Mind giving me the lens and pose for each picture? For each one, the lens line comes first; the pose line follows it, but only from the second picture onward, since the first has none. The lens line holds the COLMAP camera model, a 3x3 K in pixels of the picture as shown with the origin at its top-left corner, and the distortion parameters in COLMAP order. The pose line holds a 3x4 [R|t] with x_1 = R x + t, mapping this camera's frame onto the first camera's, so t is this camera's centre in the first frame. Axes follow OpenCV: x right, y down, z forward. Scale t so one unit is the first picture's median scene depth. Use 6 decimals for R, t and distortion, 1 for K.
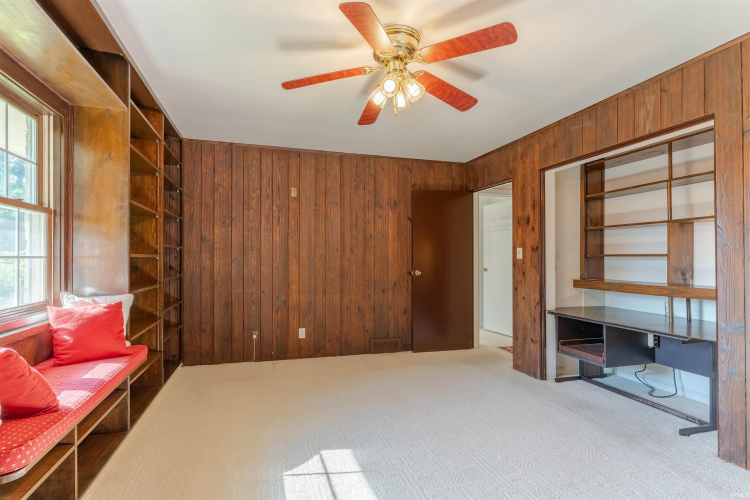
lens RADIAL K [[364.9, 0, 375.2], [0, 364.9, 256.3], [0, 0, 1]] dist [0.000961, 0.001258]
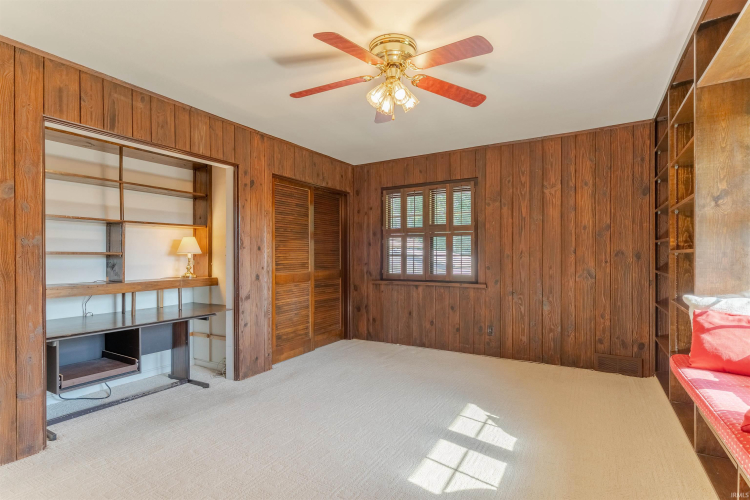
lens RADIAL K [[364.9, 0, 376.6], [0, 364.9, 254.4], [0, 0, 1]] dist [0.000961, 0.001258]
pose [[-0.670169, 0.007221, 0.742173, -0.466219], [-0.004089, 0.999902, -0.013421, 0.010987], [-0.742197, -0.012029, -0.670074, 1.167820]]
